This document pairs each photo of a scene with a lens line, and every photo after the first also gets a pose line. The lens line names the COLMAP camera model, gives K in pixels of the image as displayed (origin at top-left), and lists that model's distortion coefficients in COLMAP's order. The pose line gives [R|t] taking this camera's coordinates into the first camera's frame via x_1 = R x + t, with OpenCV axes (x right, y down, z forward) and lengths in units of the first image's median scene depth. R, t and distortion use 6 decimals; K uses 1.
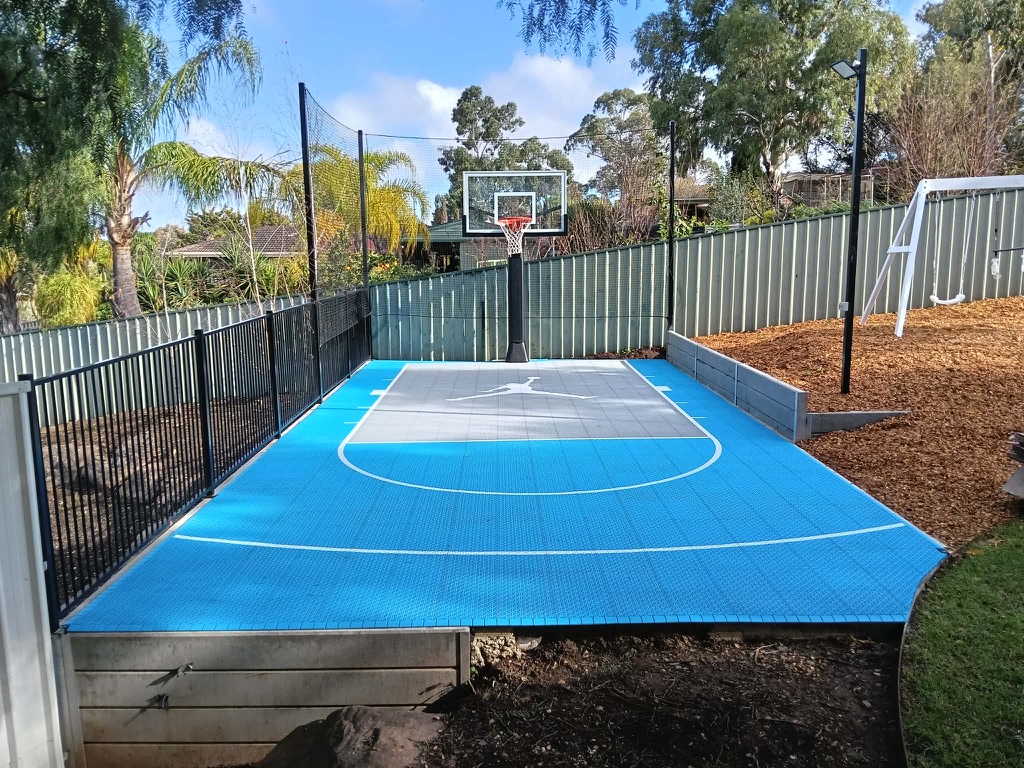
lens RADIAL K [[832.1, 0, 512.0], [0, 832.1, 384.0], [0, 0, 1]] dist [0.074148, -0.148544]
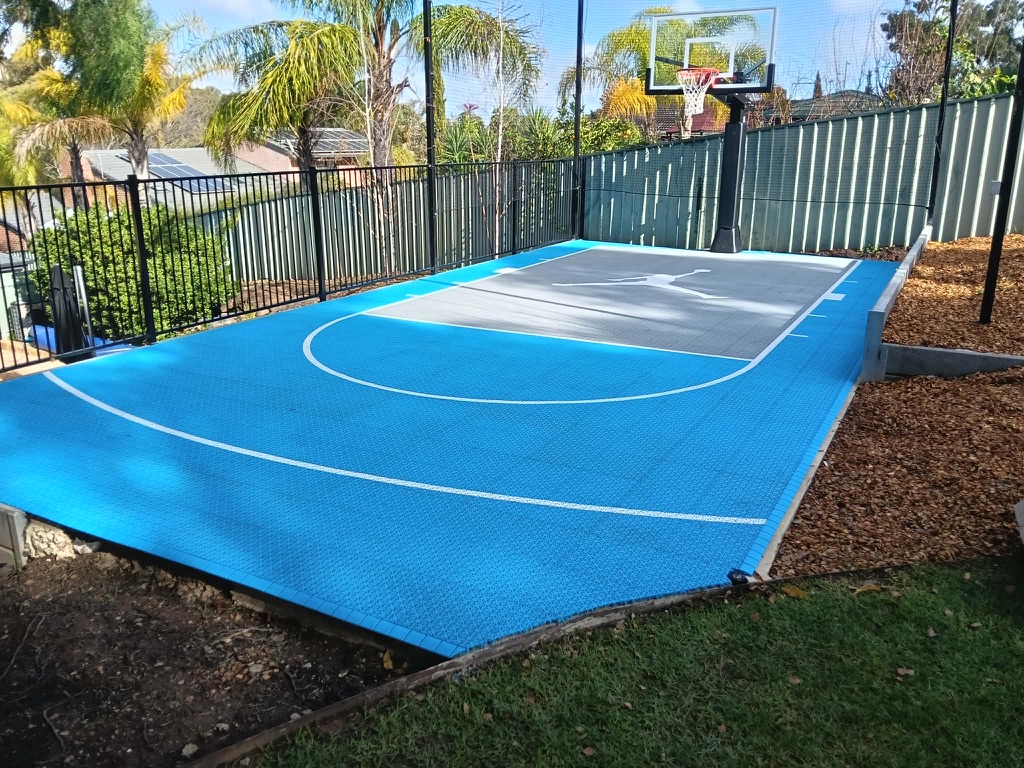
lens RADIAL K [[832.1, 0, 512.0], [0, 832.1, 384.0], [0, 0, 1]] dist [0.074148, -0.148544]
pose [[0.870338, 0.149918, -0.469080, 0.232291], [-0.087848, 0.984521, 0.151659, -0.004921], [0.484556, -0.090787, 0.870036, 0.150468]]
